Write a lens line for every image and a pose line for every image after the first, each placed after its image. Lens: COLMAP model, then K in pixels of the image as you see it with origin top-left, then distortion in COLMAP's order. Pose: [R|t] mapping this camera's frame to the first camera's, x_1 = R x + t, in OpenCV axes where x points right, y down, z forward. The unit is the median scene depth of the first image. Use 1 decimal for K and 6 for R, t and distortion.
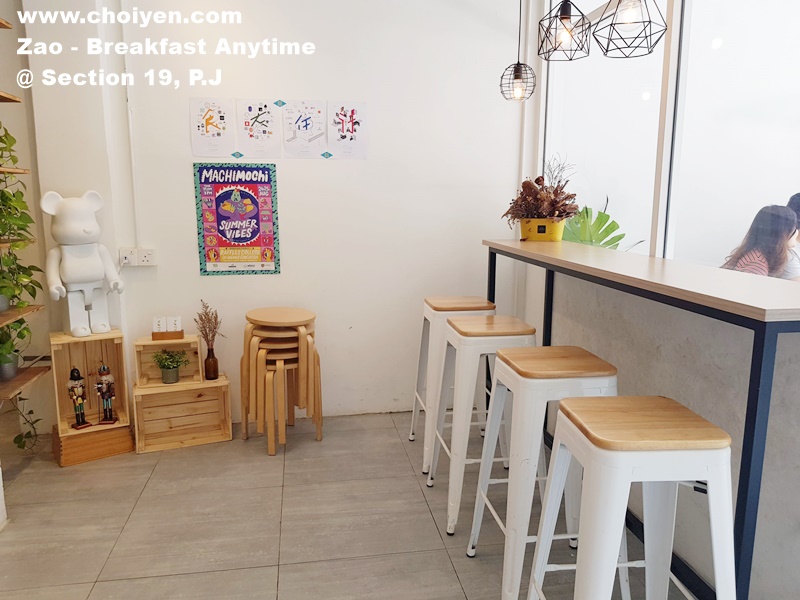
lens RADIAL K [[609.2, 0, 399.5], [0, 609.2, 300.2], [0, 0, 1]] dist [-0.000740, -0.001862]
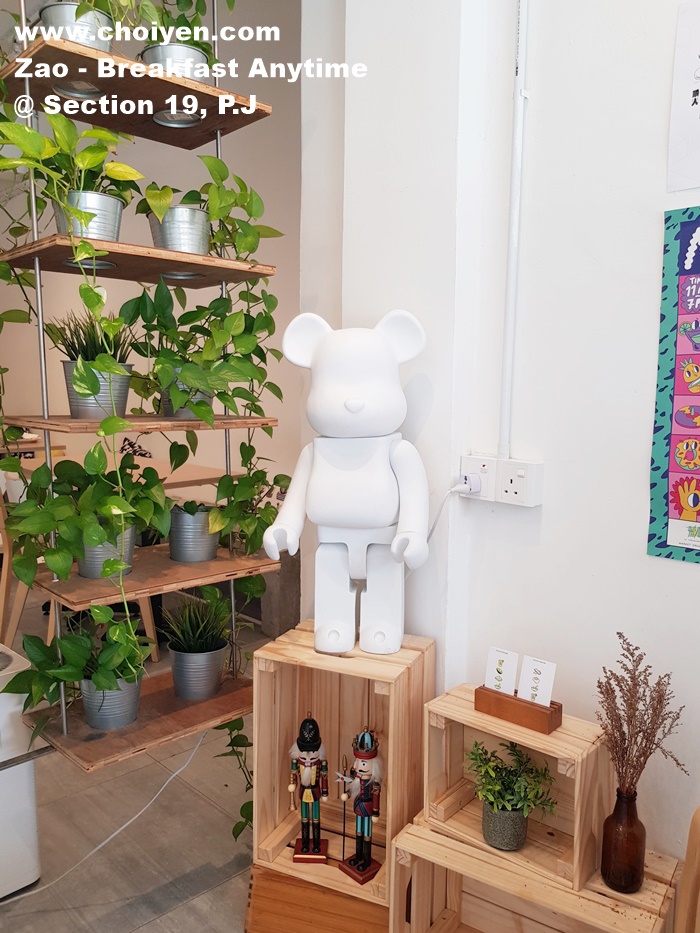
lens RADIAL K [[757.0, 0, 347.2], [0, 757.0, 481.7], [0, 0, 1]] dist [0.029709, -0.015101]
pose [[0.568005, 0.109574, -0.815698, -0.087508], [-0.142835, 0.989182, 0.033416, -0.072564], [0.810536, 0.097530, 0.577512, 0.641654]]
